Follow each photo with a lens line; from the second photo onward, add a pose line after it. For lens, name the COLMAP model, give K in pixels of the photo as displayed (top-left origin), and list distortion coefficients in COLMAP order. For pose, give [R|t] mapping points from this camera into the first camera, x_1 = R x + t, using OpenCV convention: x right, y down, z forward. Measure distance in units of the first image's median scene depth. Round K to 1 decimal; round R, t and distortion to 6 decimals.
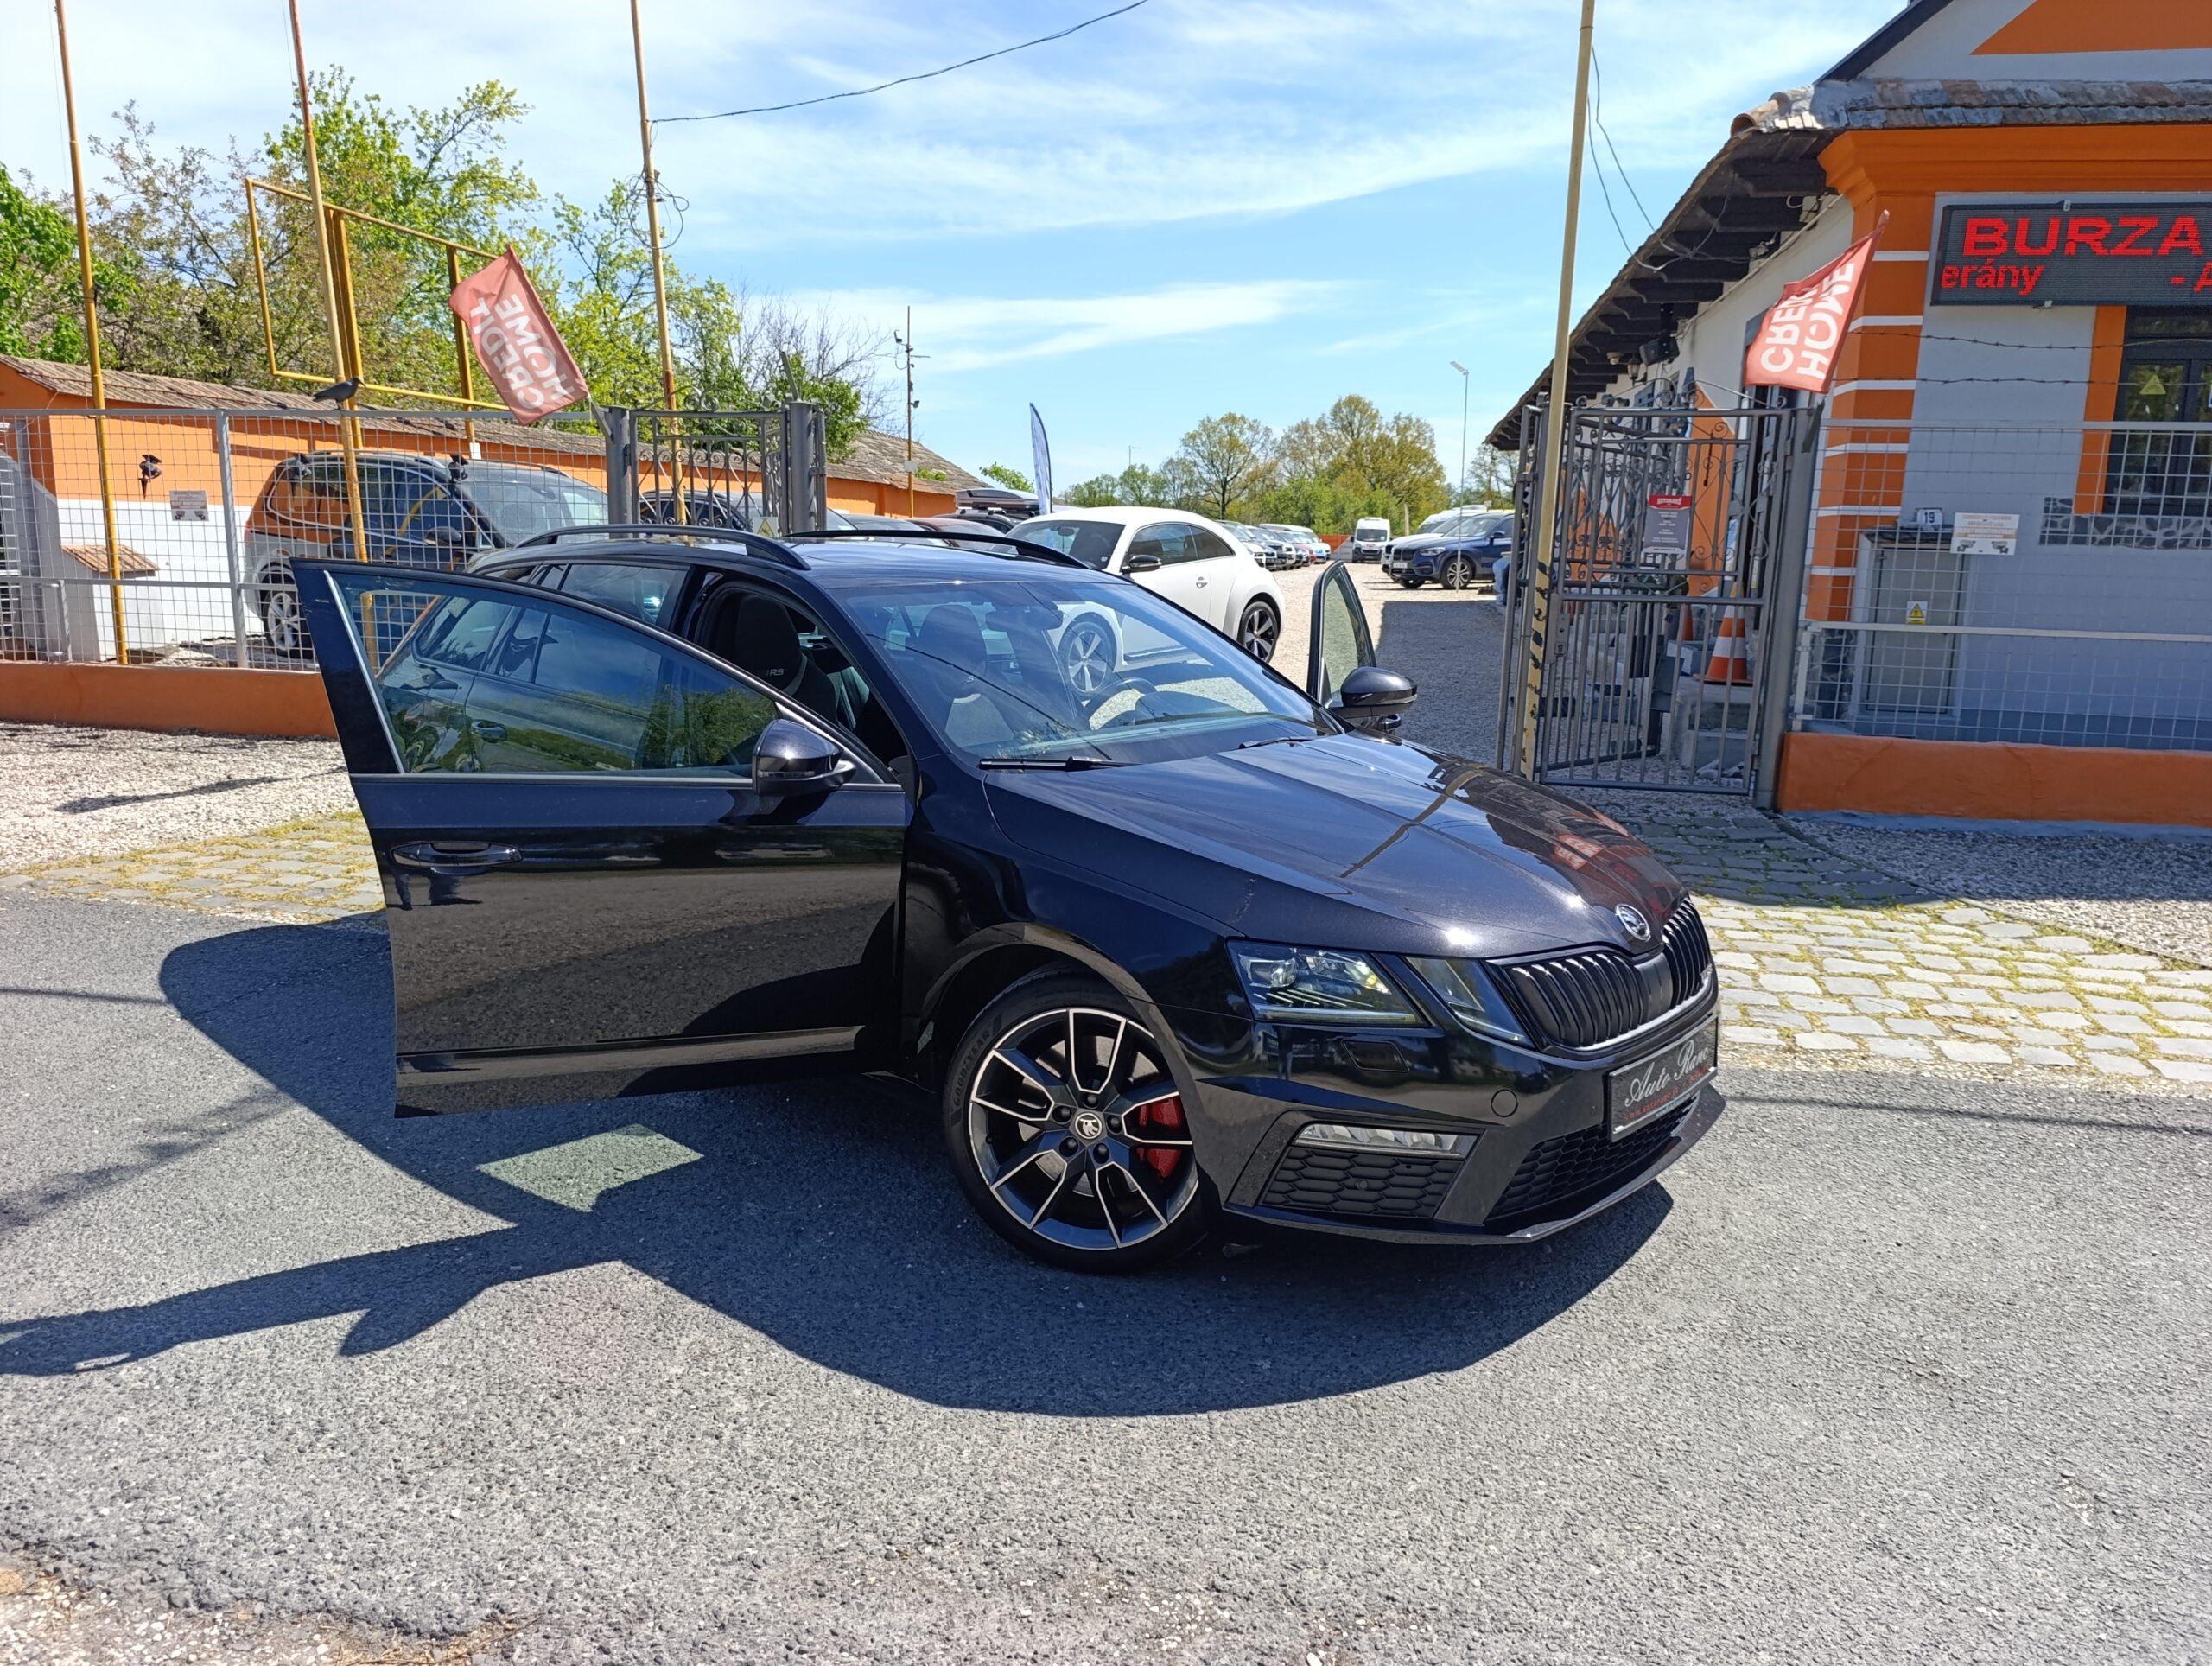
lens RADIAL K [[1507.0, 0, 1106.6], [0, 1507.0, 841.3], [0, 0, 1]] dist [0.008940, -0.019530]
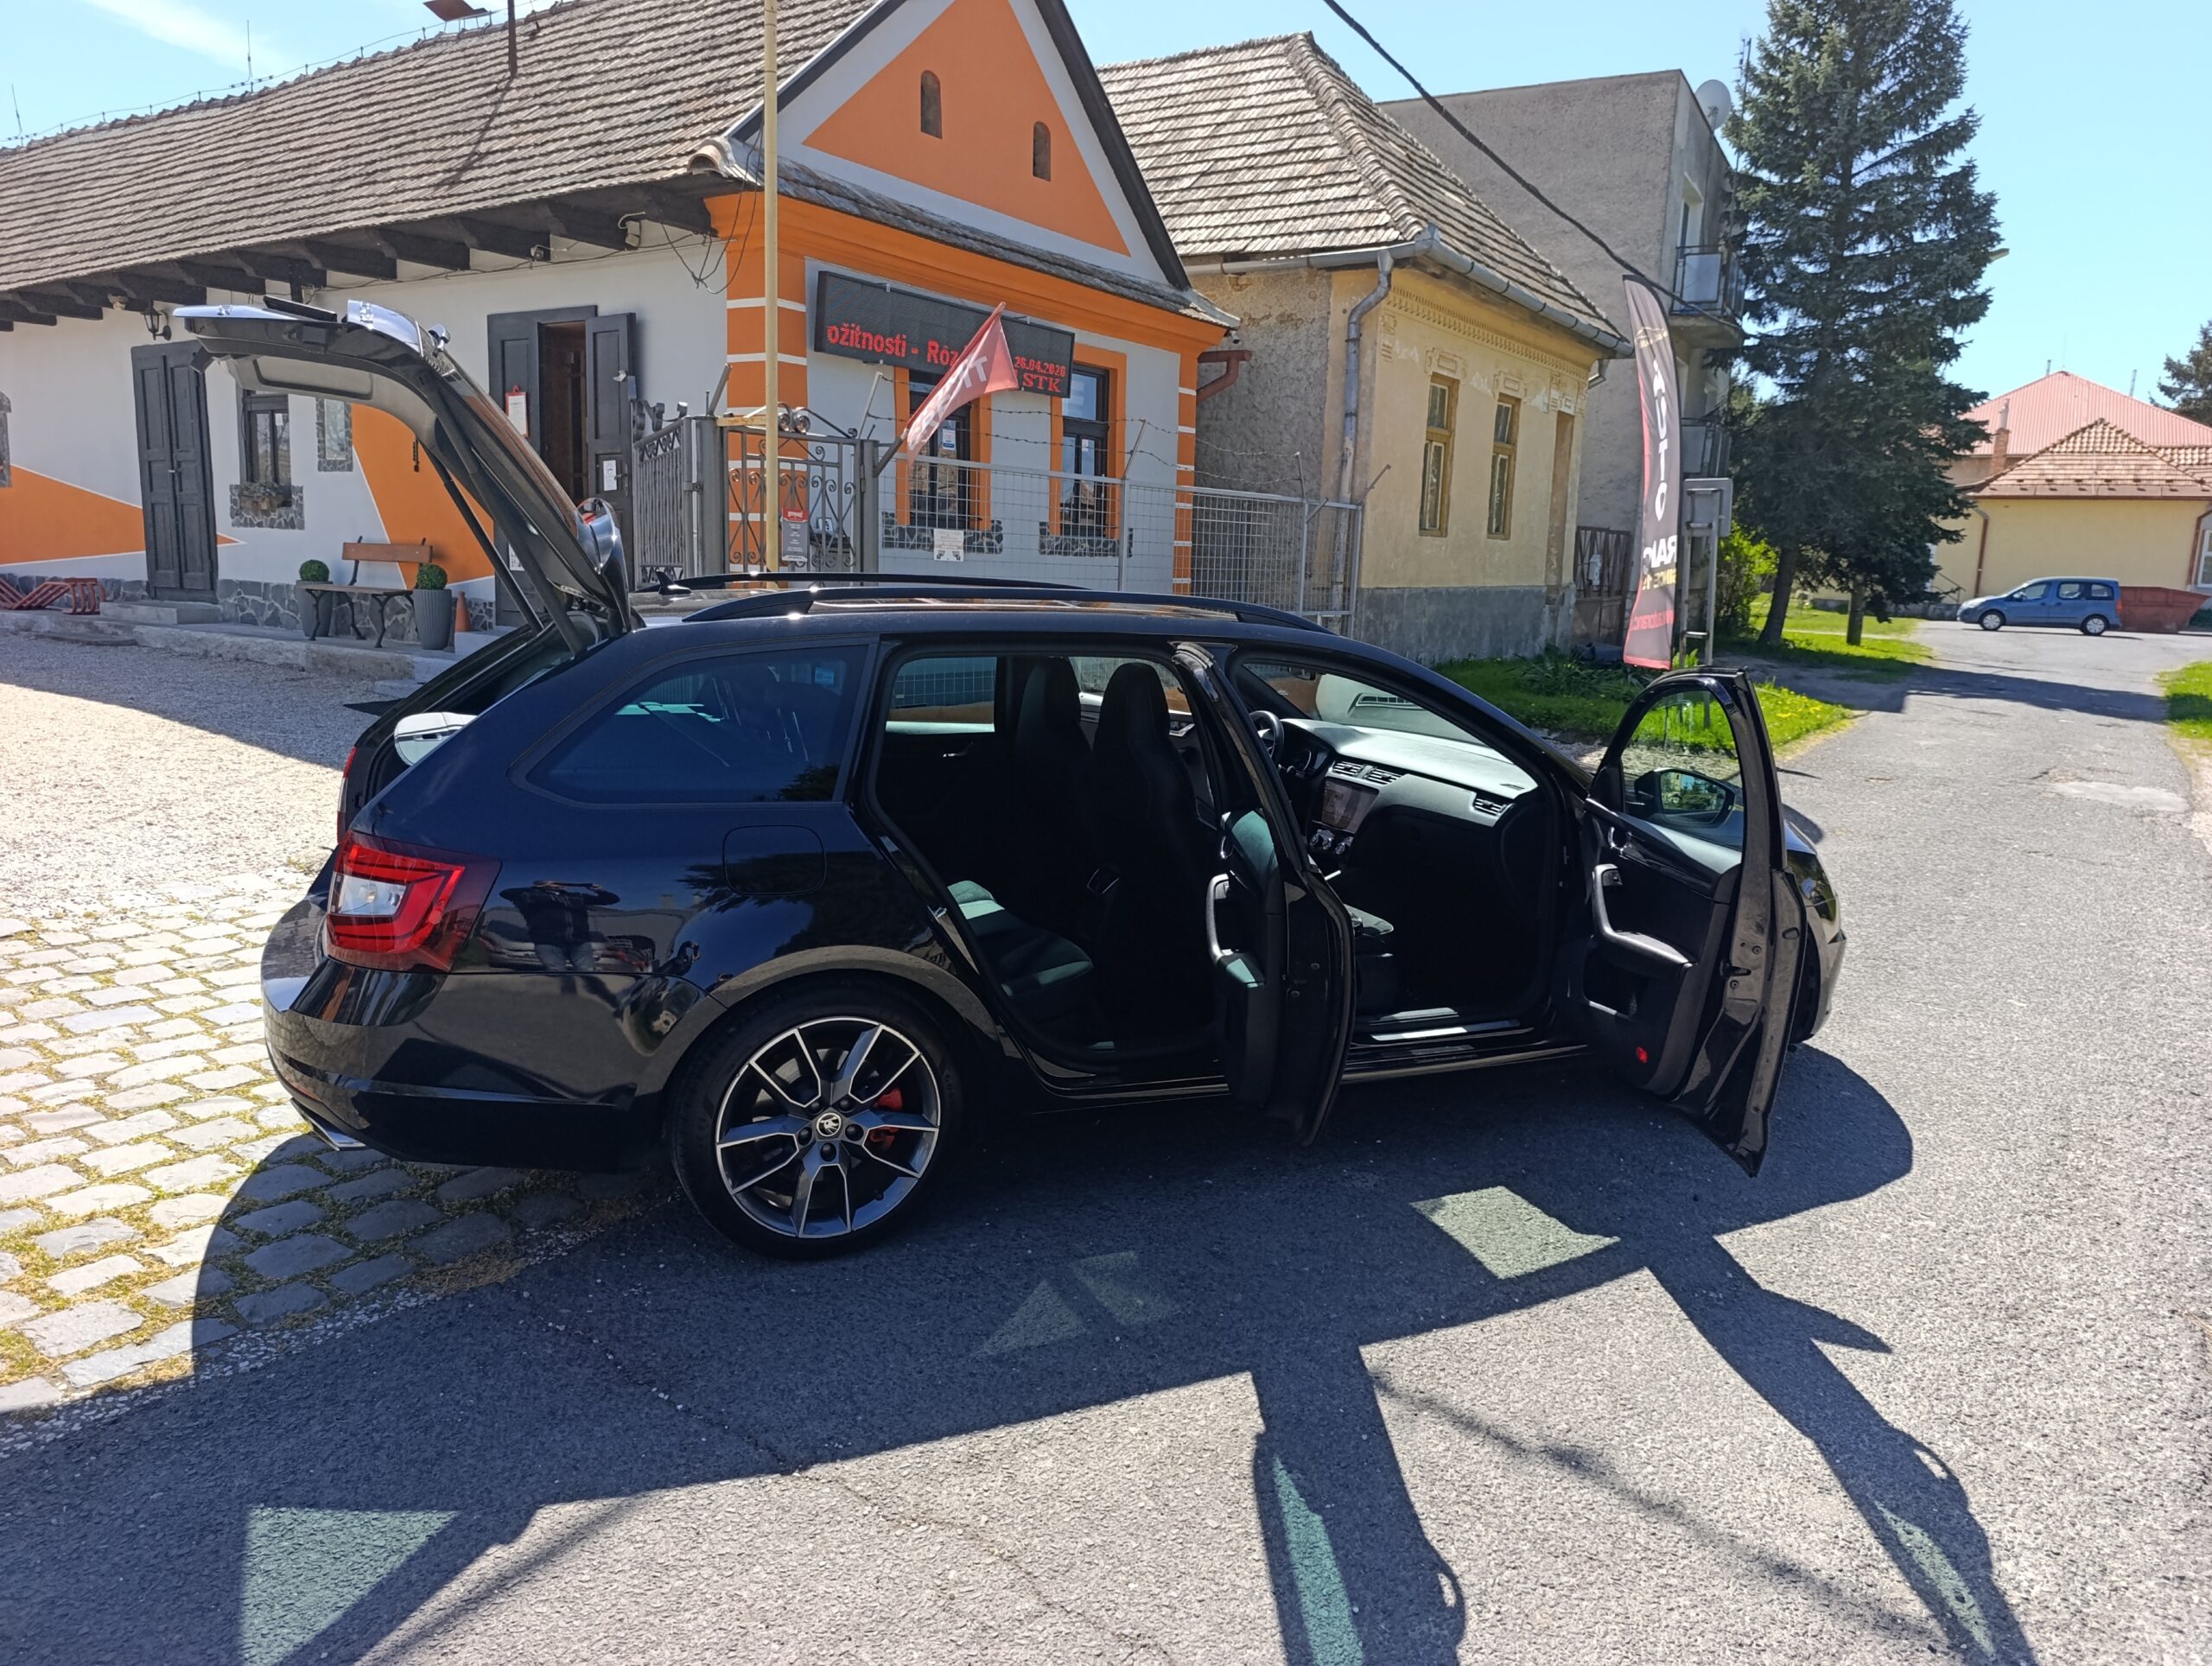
lens RADIAL K [[1507.0, 0, 1106.6], [0, 1507.0, 841.3], [0, 0, 1]] dist [0.008940, -0.019530]
pose [[0.382503, -0.178074, 0.906632, -0.548521], [0.151713, 0.980038, 0.128485, -0.089836], [-0.911413, 0.088402, 0.401884, 0.336540]]
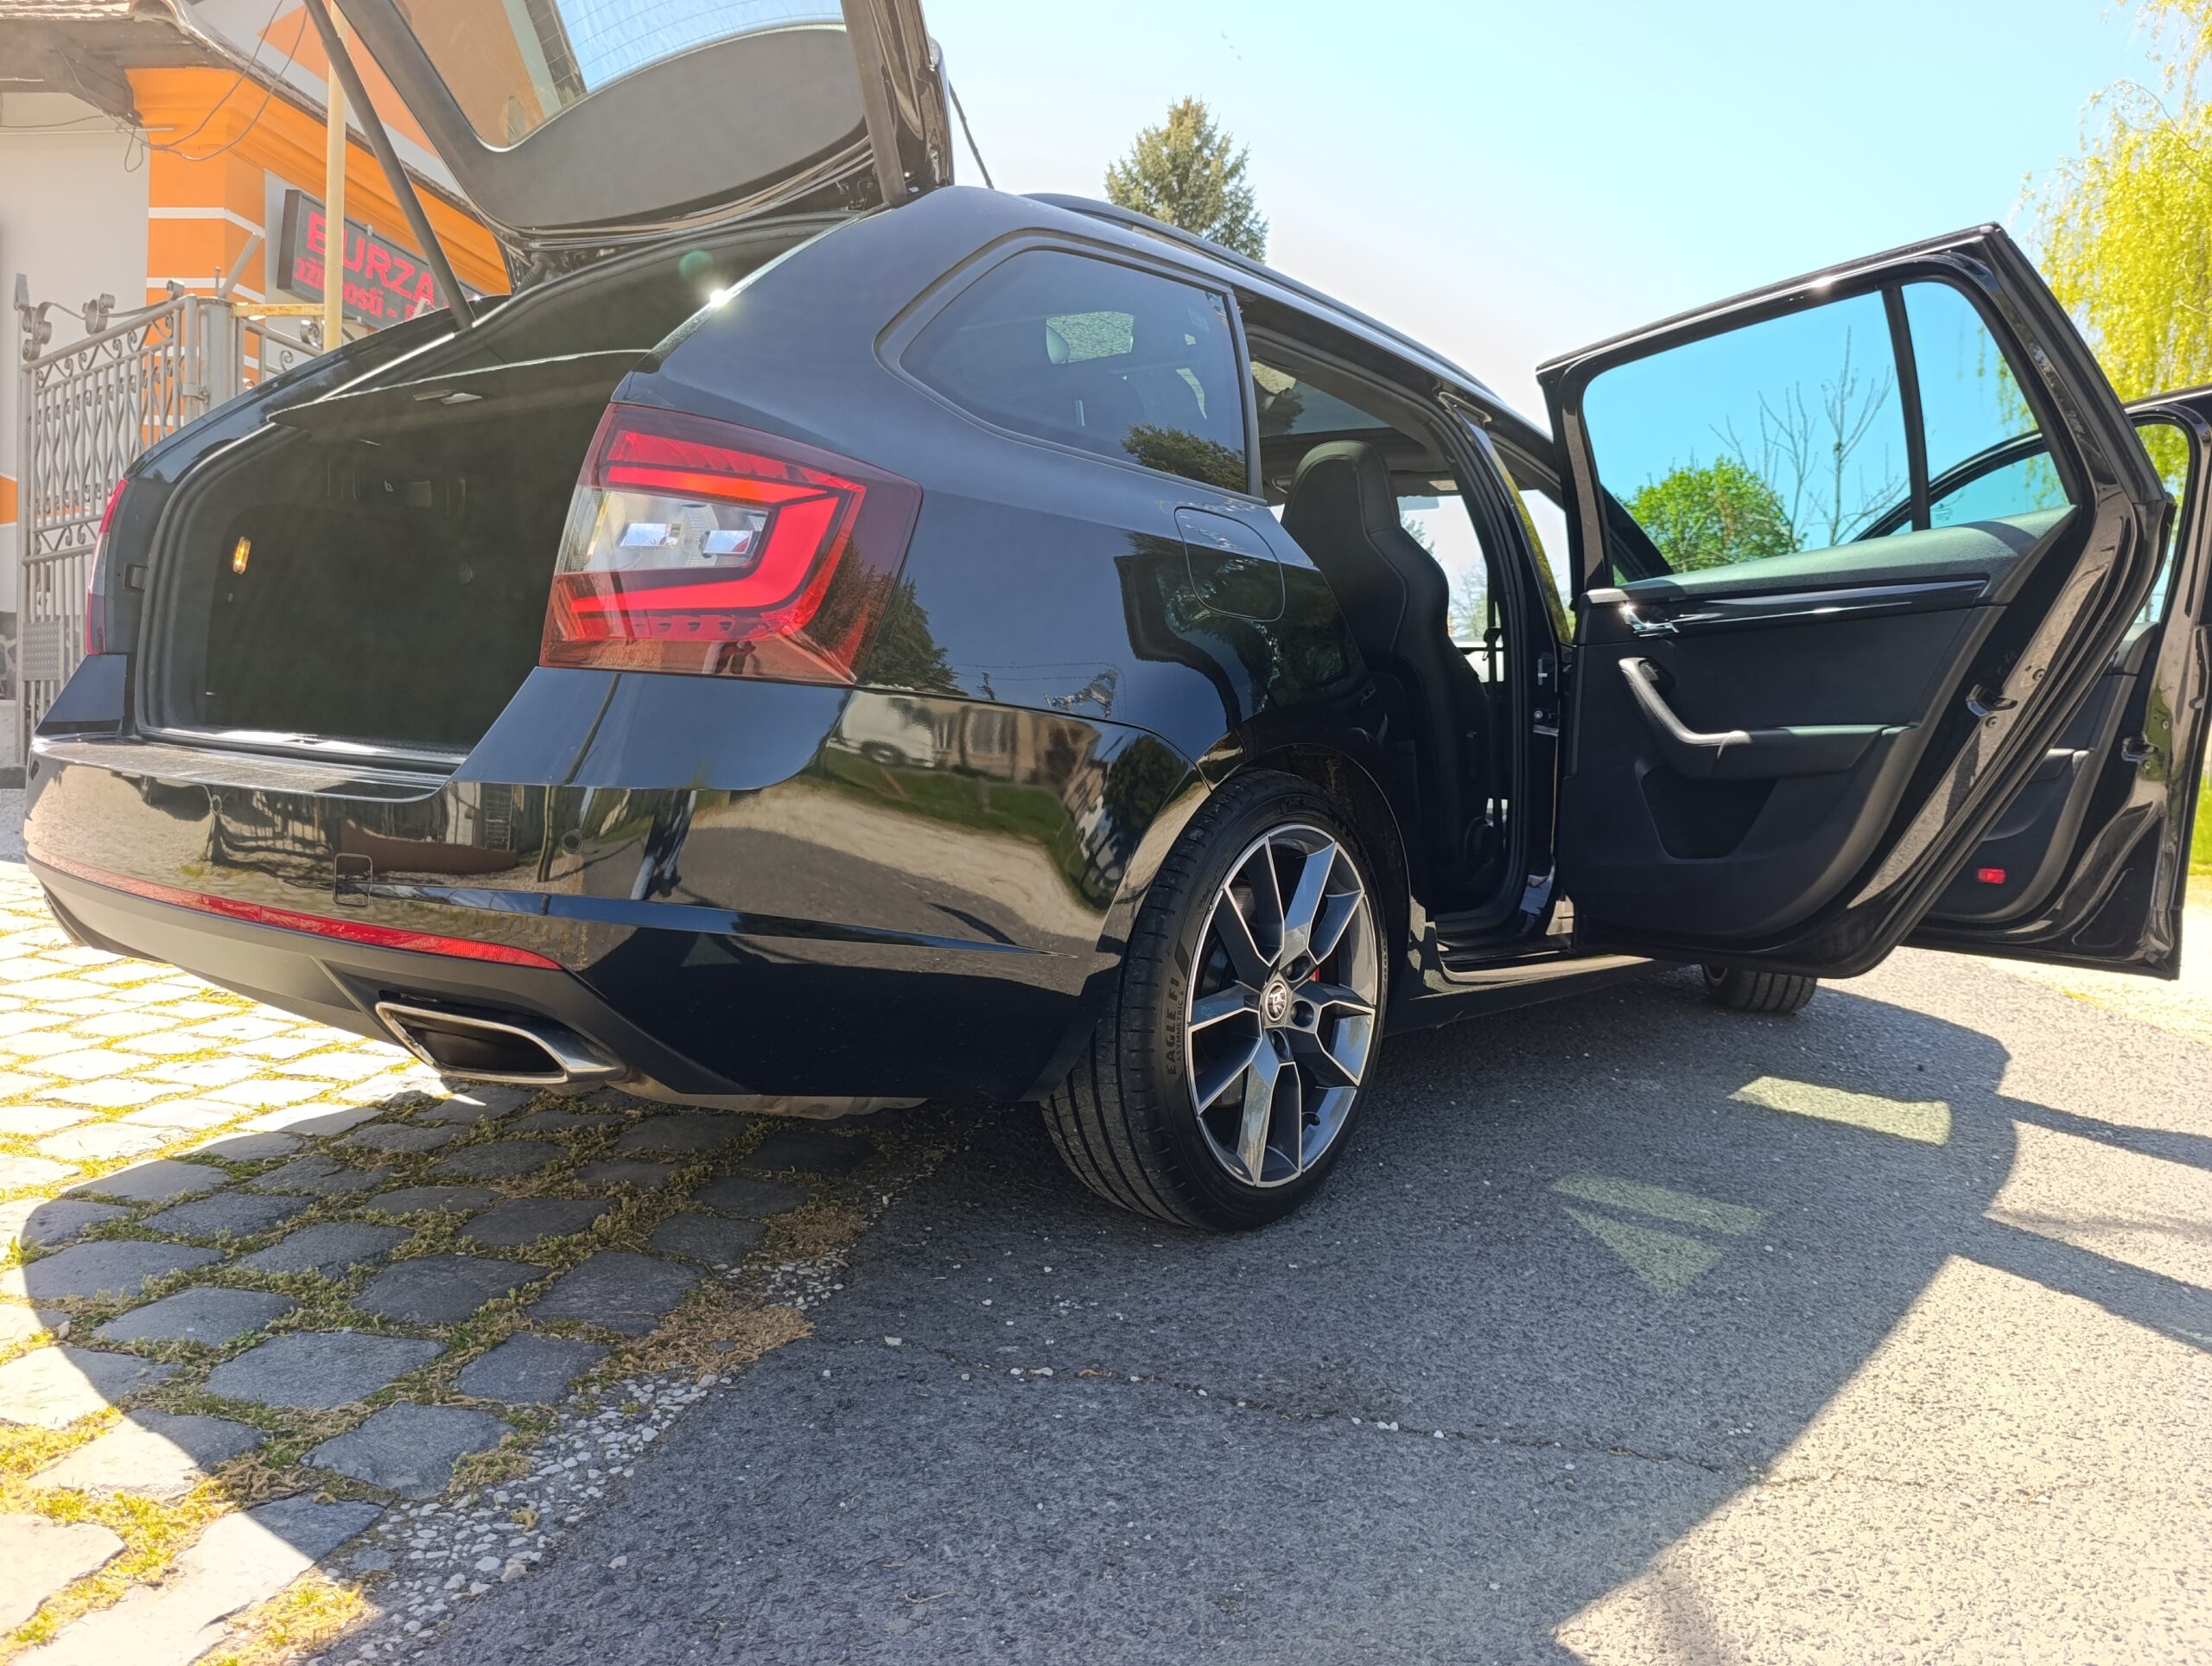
lens RADIAL K [[1507.0, 0, 1106.6], [0, 1507.0, 841.3], [0, 0, 1]] dist [0.008940, -0.019530]
pose [[-0.071273, -0.092268, 0.993180, -0.477414], [0.143442, 0.984415, 0.101747, -0.035008], [-0.987089, 0.149715, -0.056927, 0.596138]]
